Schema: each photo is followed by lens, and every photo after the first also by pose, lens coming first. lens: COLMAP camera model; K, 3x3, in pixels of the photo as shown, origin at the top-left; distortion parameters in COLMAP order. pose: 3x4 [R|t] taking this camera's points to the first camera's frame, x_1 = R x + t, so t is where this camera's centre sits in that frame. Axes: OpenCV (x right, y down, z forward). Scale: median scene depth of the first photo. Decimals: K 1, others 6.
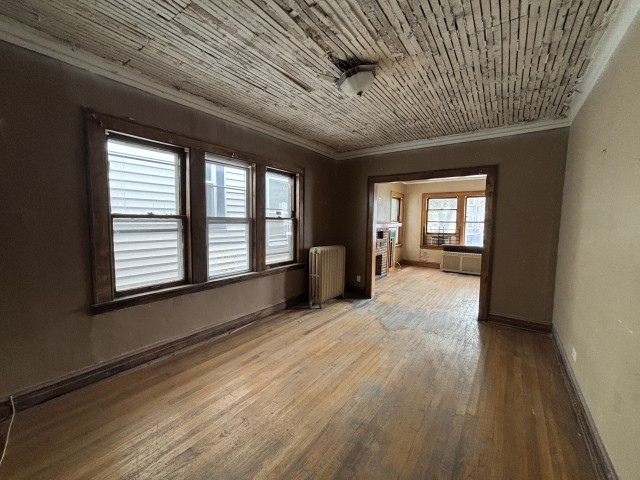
lens RADIAL K [[258.3, 0, 318.1], [0, 258.3, 236.9], [0, 0, 1]] dist [0.002691, 0.000134]
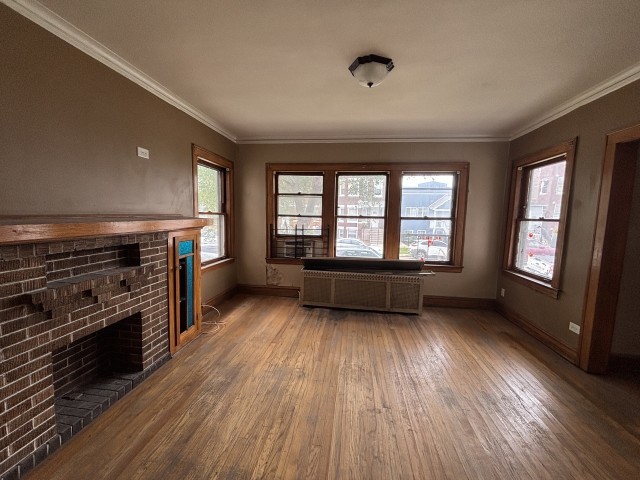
lens RADIAL K [[258.3, 0, 318.4], [0, 258.3, 240.1], [0, 0, 1]] dist [0.002691, 0.000134]
pose [[0.872058, -0.038853, 0.487858, 0.231806], [0.022773, 0.998985, 0.038852, -0.026104], [-0.488872, -0.022771, 0.872058, 0.477483]]
